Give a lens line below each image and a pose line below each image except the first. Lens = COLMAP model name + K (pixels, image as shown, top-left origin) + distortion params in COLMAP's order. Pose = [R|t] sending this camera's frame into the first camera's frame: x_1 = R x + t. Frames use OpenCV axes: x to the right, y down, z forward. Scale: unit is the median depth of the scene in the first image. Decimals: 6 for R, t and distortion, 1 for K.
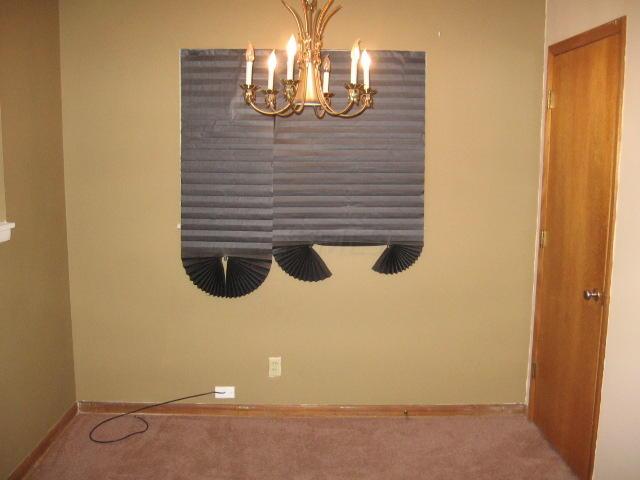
lens RADIAL K [[672.7, 0, 320.0], [0, 672.7, 240.0], [0, 0, 1]] dist [-0.099421, 0.005466]
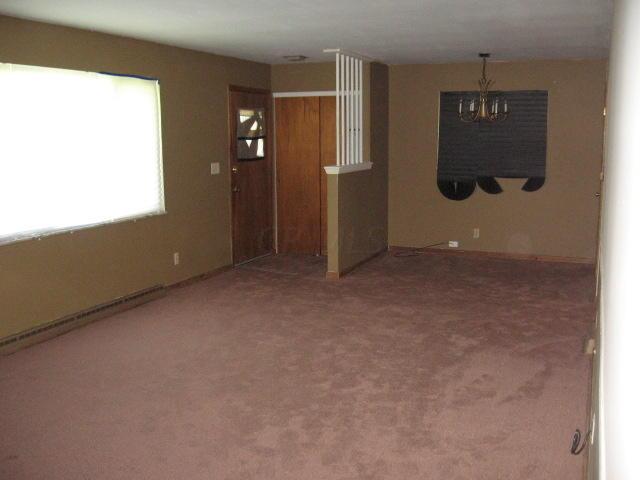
lens RADIAL K [[672.7, 0, 320.0], [0, 672.7, 240.0], [0, 0, 1]] dist [-0.099421, 0.005466]
pose [[0.917908, 0.052417, -0.393315, 0.338134], [-0.044970, 0.998592, 0.028132, 0.178288], [0.394236, -0.008135, 0.918973, -1.265515]]
